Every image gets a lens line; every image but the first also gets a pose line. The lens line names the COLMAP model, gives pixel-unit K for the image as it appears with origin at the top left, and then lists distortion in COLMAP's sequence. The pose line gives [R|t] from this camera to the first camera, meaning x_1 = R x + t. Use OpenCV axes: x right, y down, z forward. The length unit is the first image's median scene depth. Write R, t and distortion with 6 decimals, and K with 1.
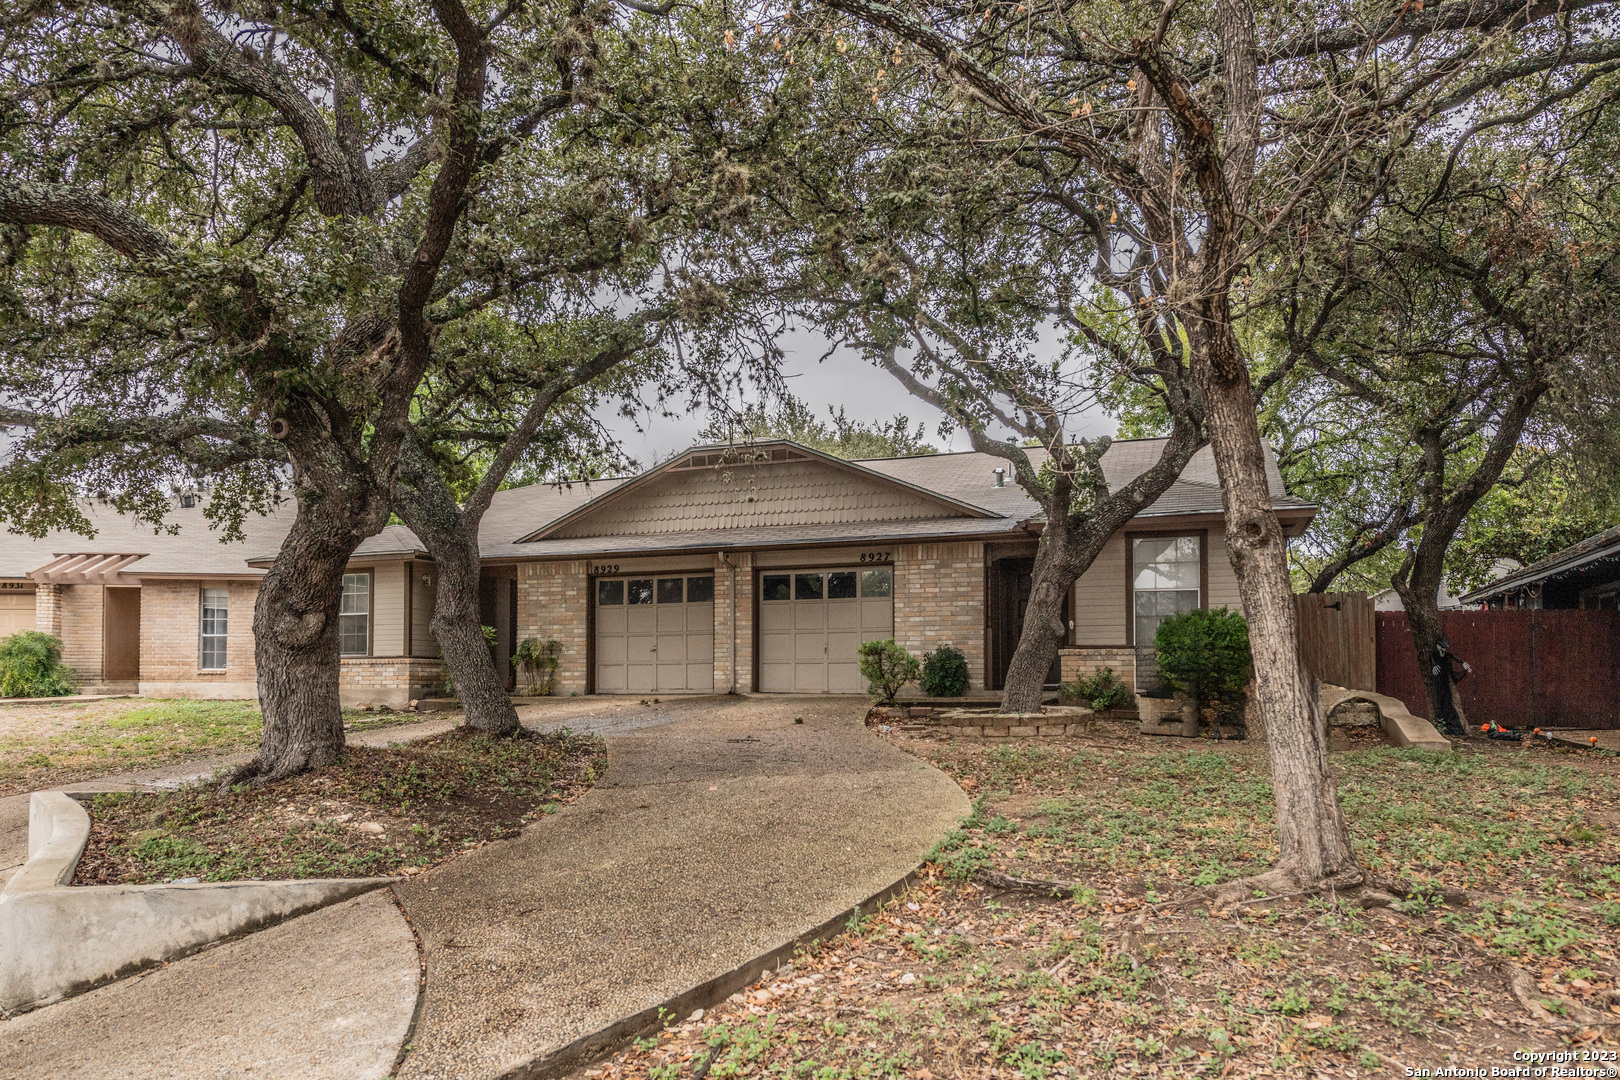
lens RADIAL K [[1123.4, 0, 810.0], [0, 1123.4, 540.0], [0, 0, 1]] dist [0.001517, -0.000016]
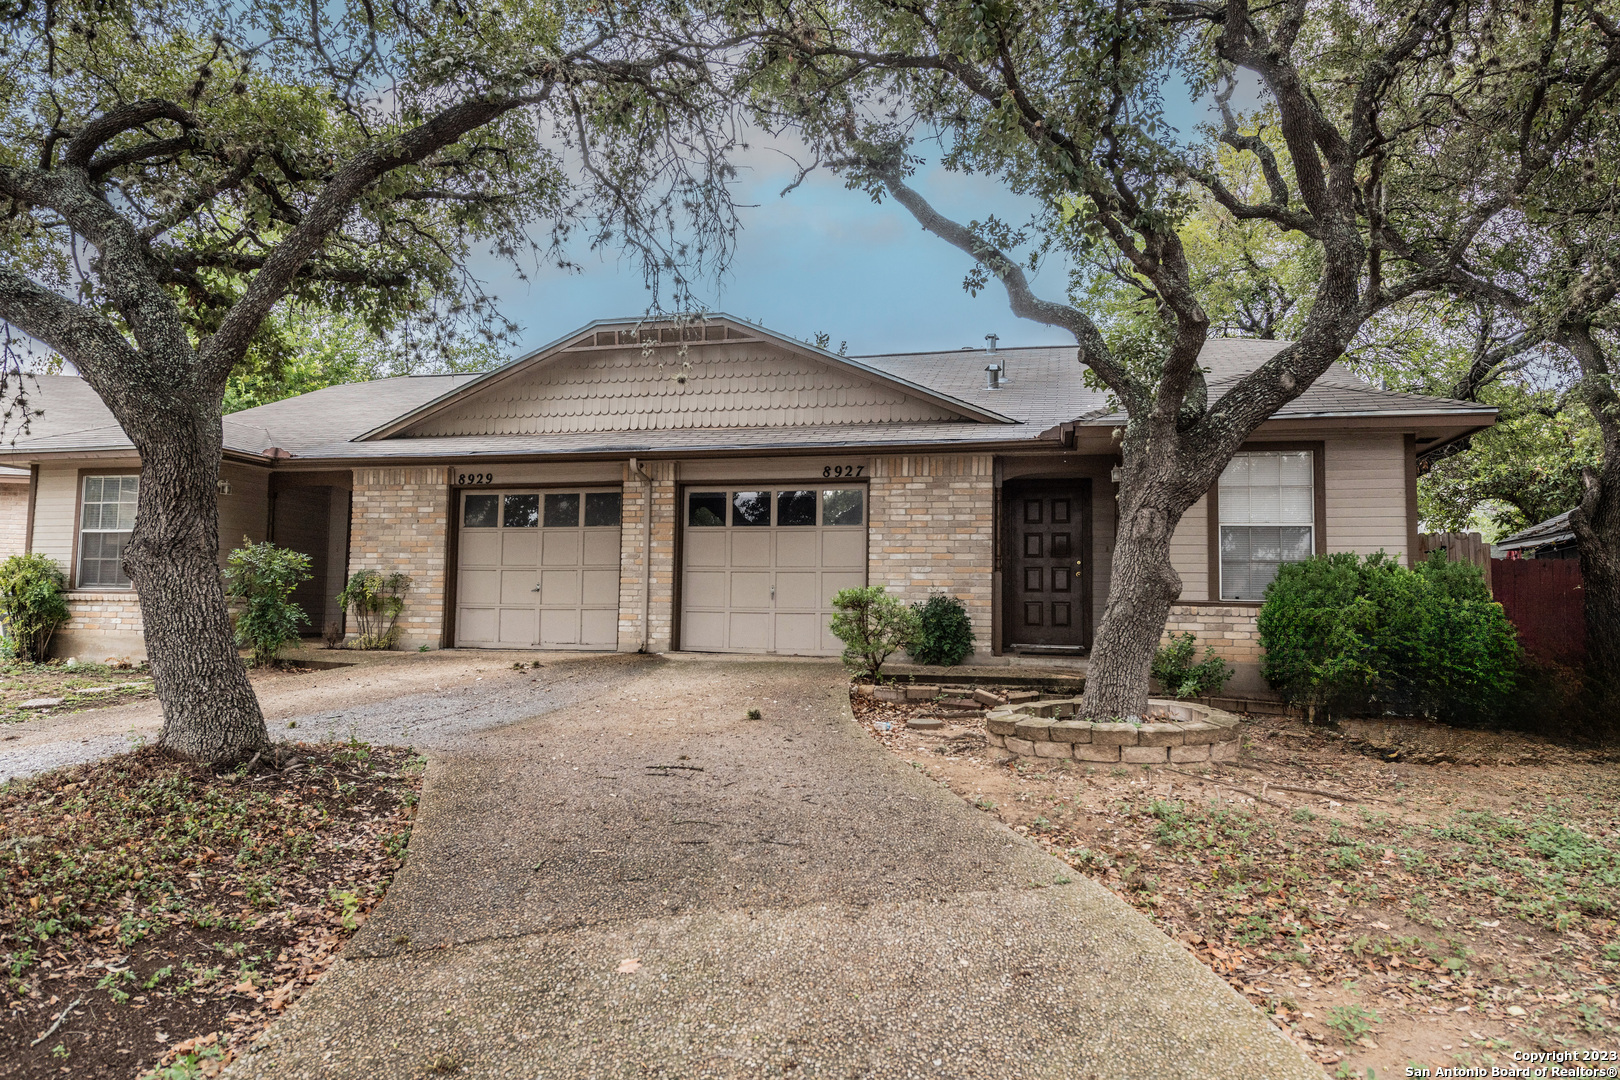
lens RADIAL K [[1117.1, 0, 810.6], [0, 1117.1, 471.4], [0, 0, 1]] dist [0.001460, -0.000121]
pose [[0.995746, 0.028686, 0.087561, -0.028774], [-0.028901, 0.999582, 0.001187, 0.015431], [-0.087491, -0.003713, 0.996158, 0.275473]]
